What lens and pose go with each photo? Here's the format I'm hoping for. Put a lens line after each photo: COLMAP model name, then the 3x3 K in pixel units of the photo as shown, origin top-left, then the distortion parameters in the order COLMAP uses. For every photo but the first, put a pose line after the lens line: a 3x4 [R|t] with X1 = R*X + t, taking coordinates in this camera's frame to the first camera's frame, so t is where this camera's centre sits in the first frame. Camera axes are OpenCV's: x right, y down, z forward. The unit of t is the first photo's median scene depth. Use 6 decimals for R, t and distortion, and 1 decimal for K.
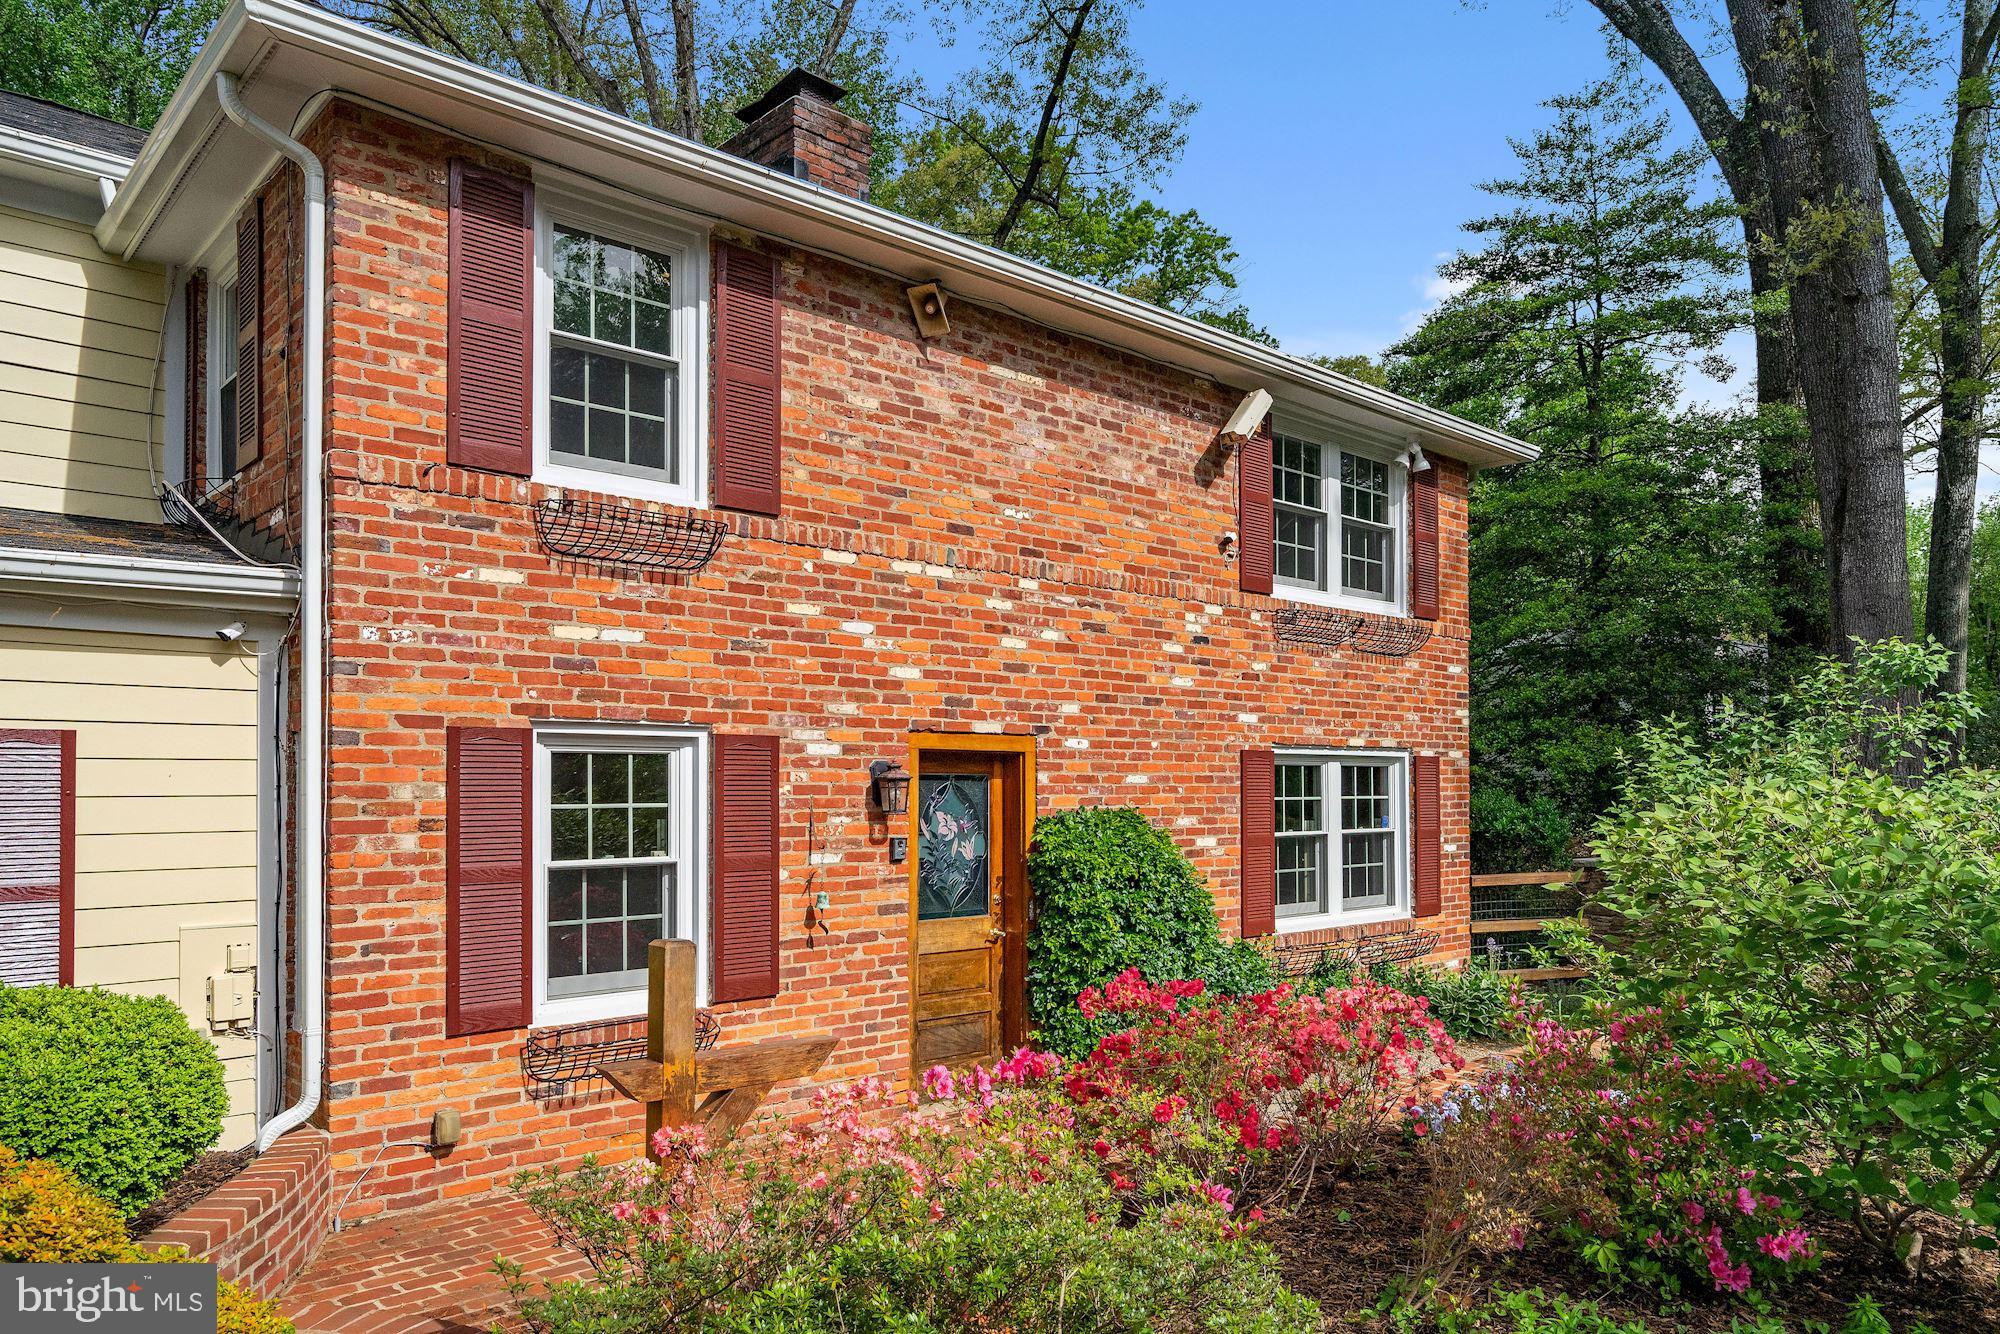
lens RADIAL K [[1382.8, 0, 1011.6], [0, 1382.8, 762.7], [0, 0, 1]] dist [-0.003518, 0.000627]
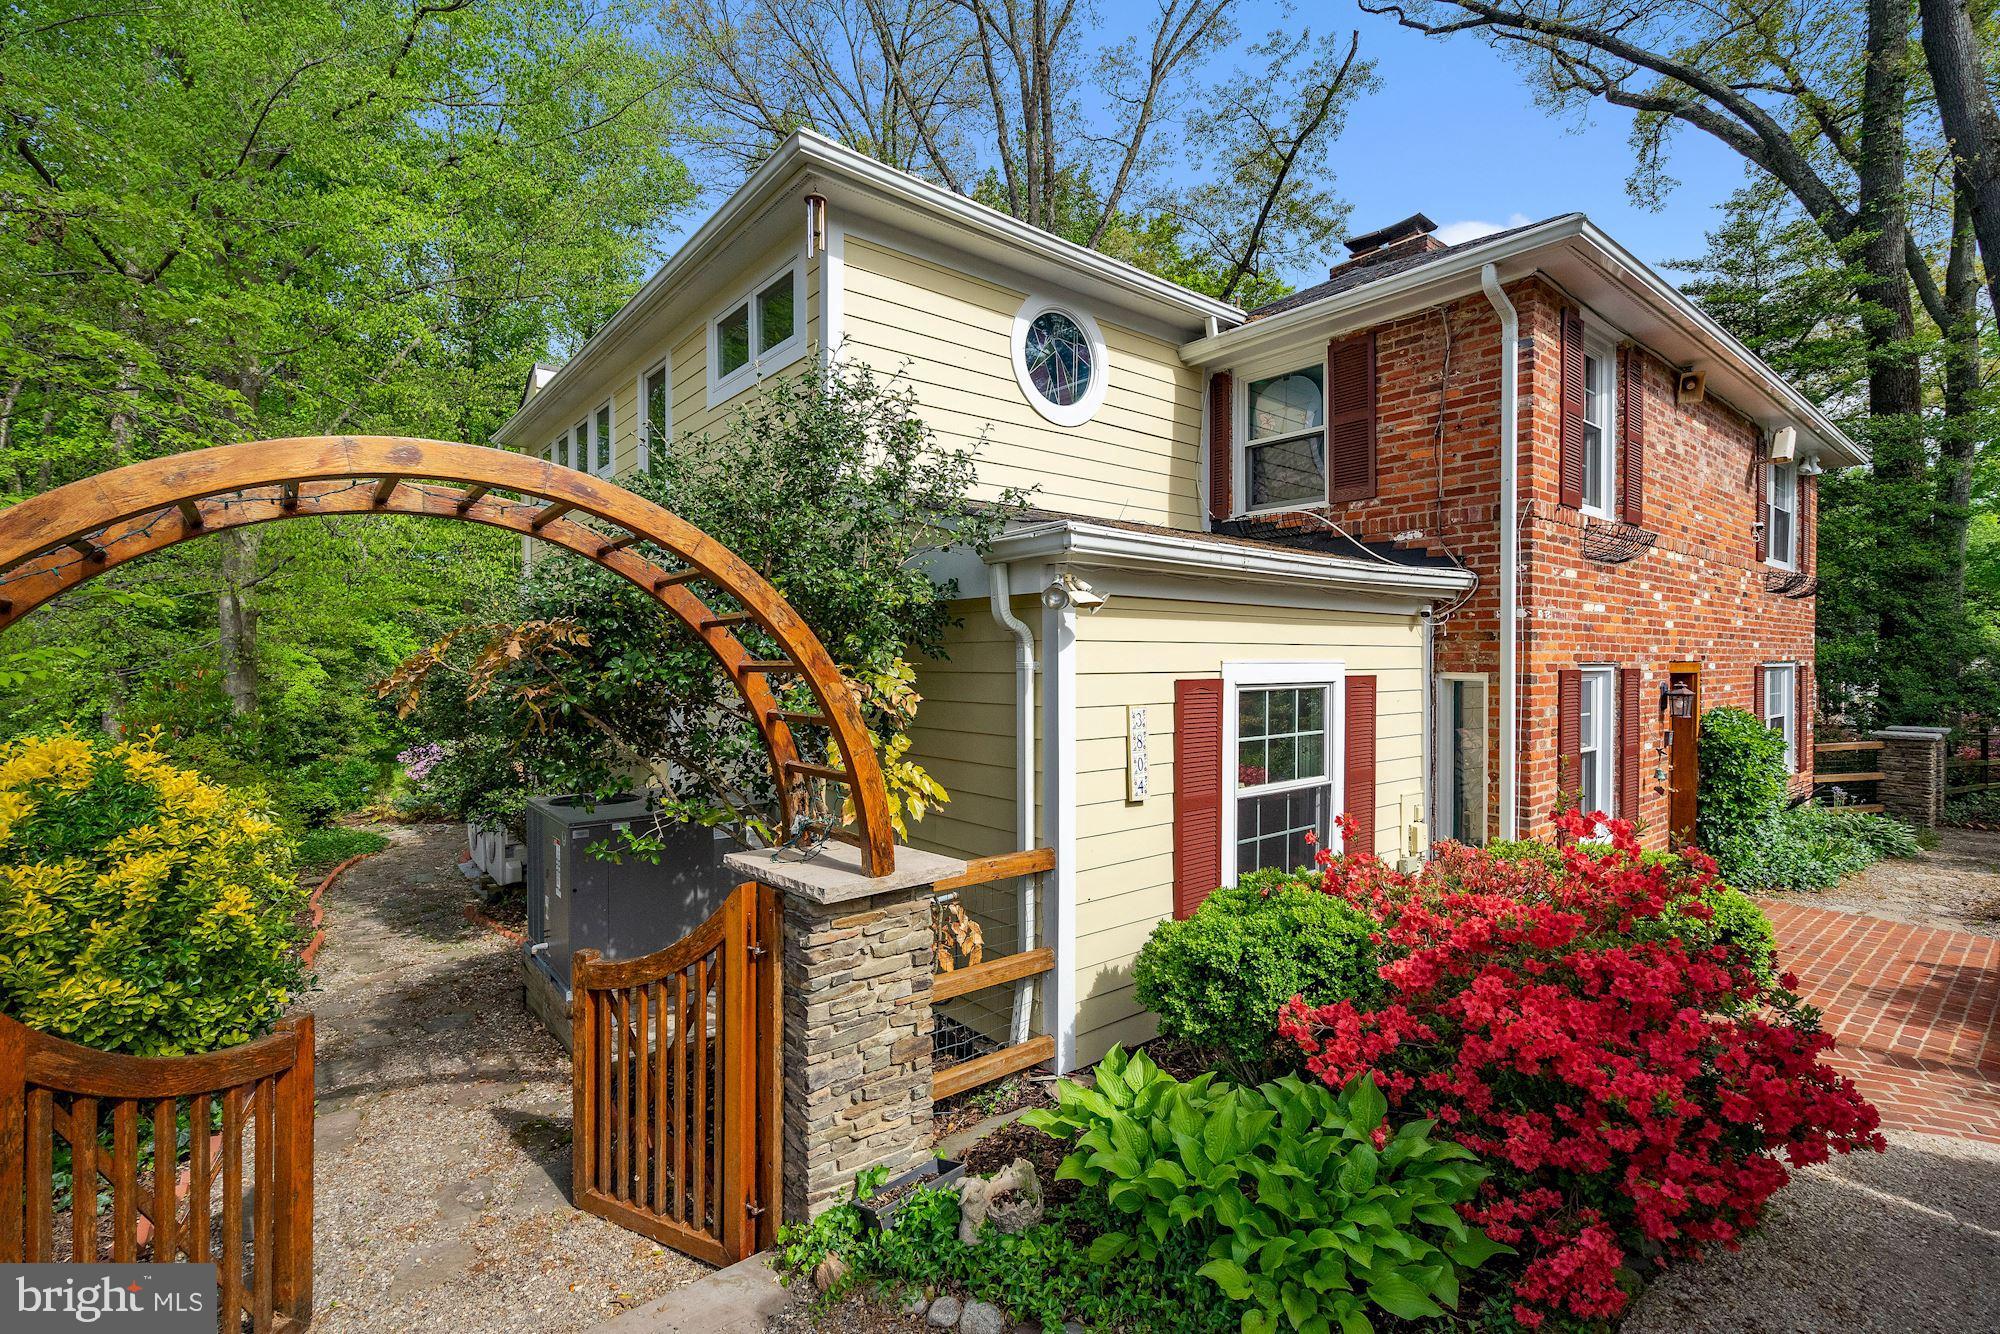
lens RADIAL K [[923.2, 0, 1004.4], [0, 923.2, 669.8], [0, 0, 1]] dist [0.001223, 0.000733]
pose [[0.998305, 0.002217, -0.058149, -0.756577], [-0.000429, 0.999527, 0.030750, -0.045433], [0.058189, -0.030672, 0.997834, -0.073813]]
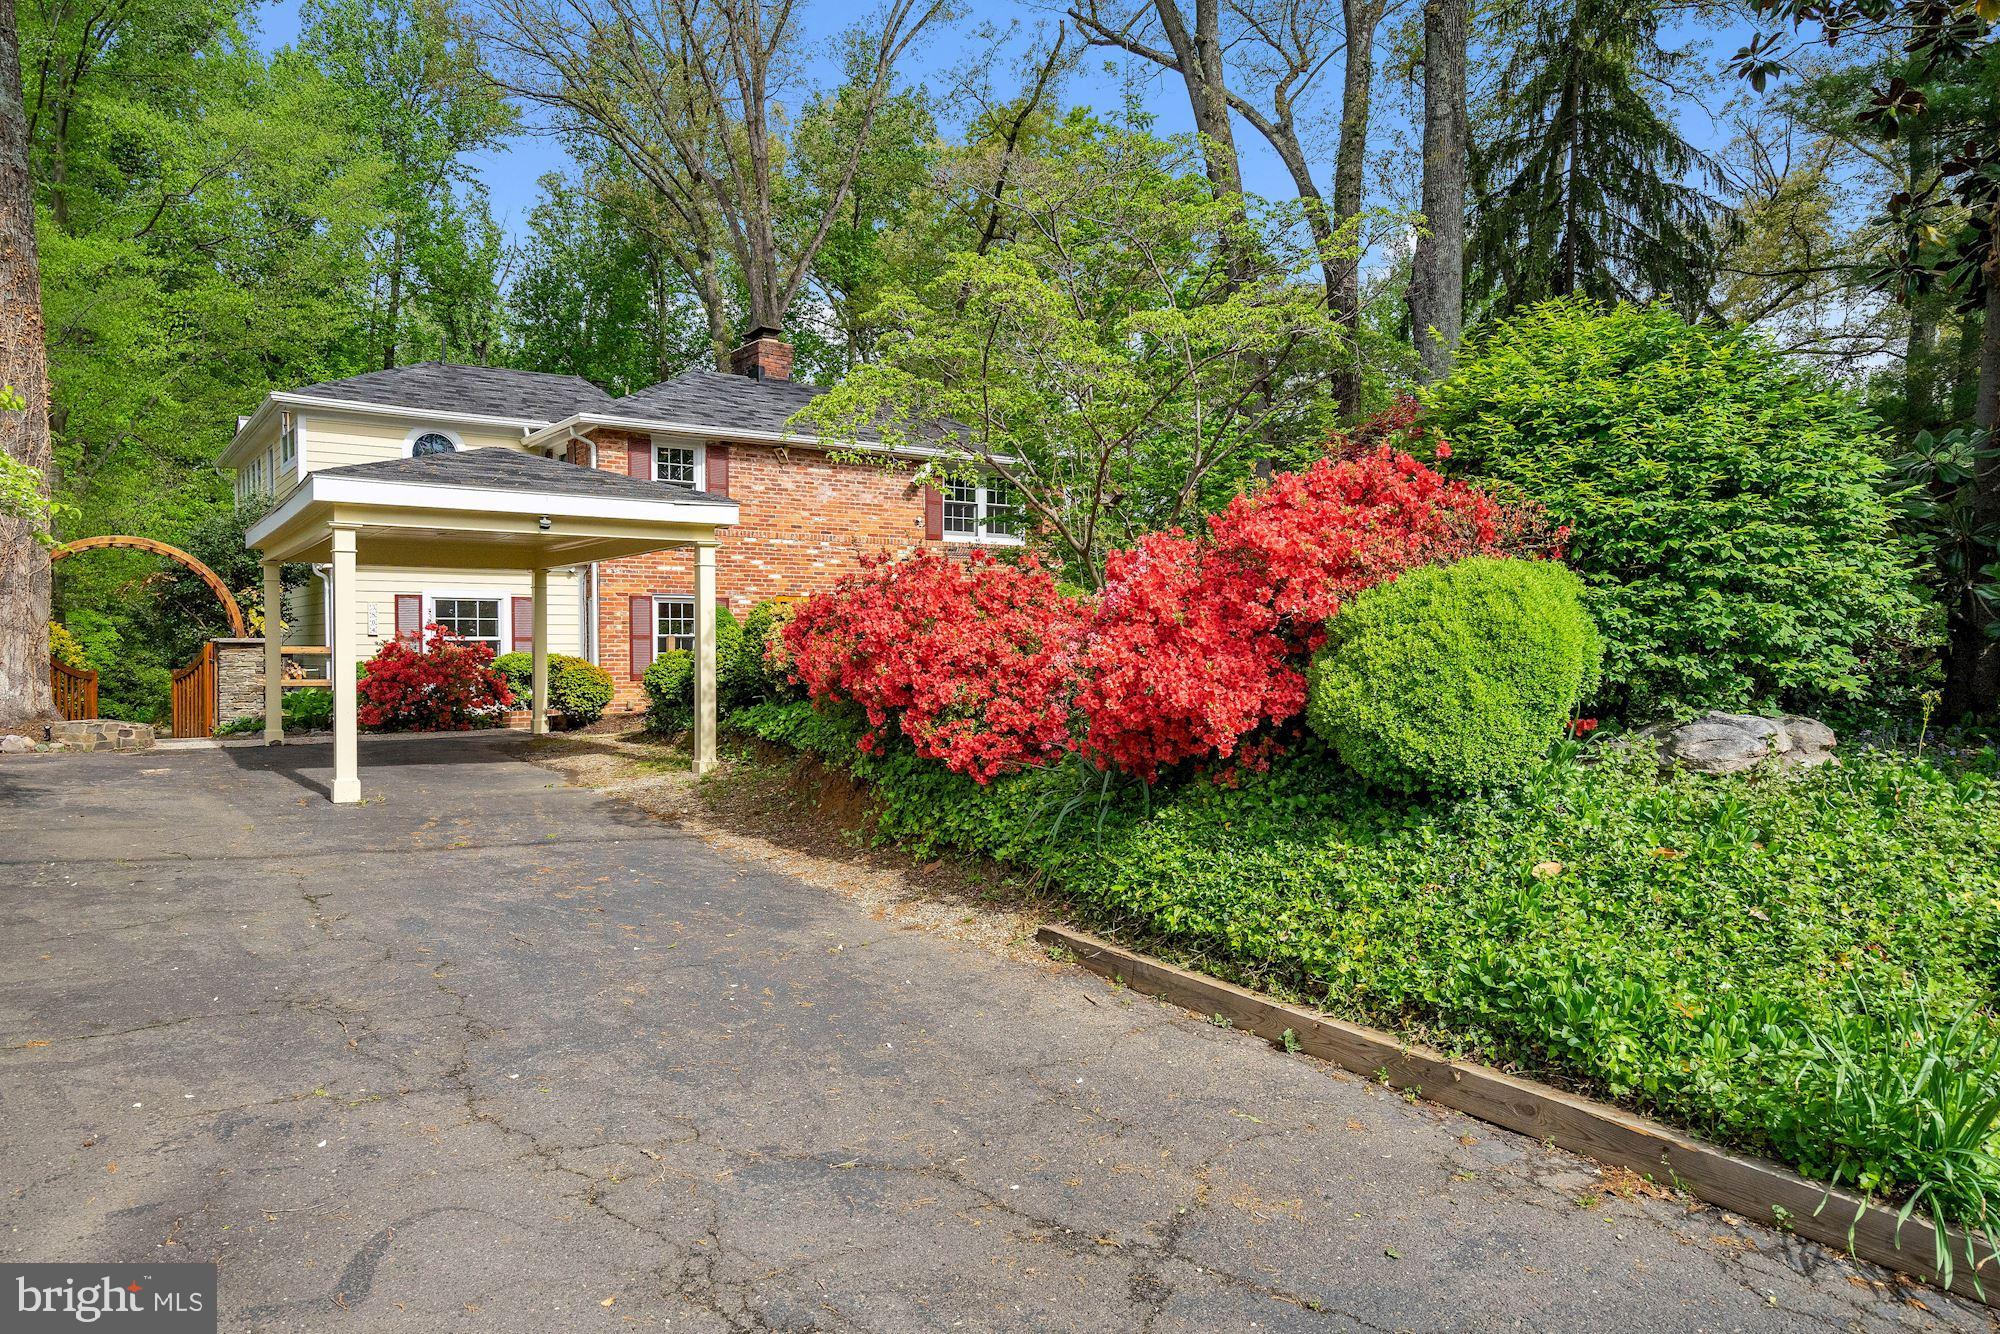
lens RADIAL K [[1307.2, 0, 996.3], [0, 1307.2, 661.8], [0, 0, 1]] dist [0.003649, 0.002073]
pose [[0.994178, 0.001685, -0.107738, 0.706682], [0.001892, 0.999451, 0.033081, 0.027487], [0.107734, -0.033093, 0.993629, -1.776987]]
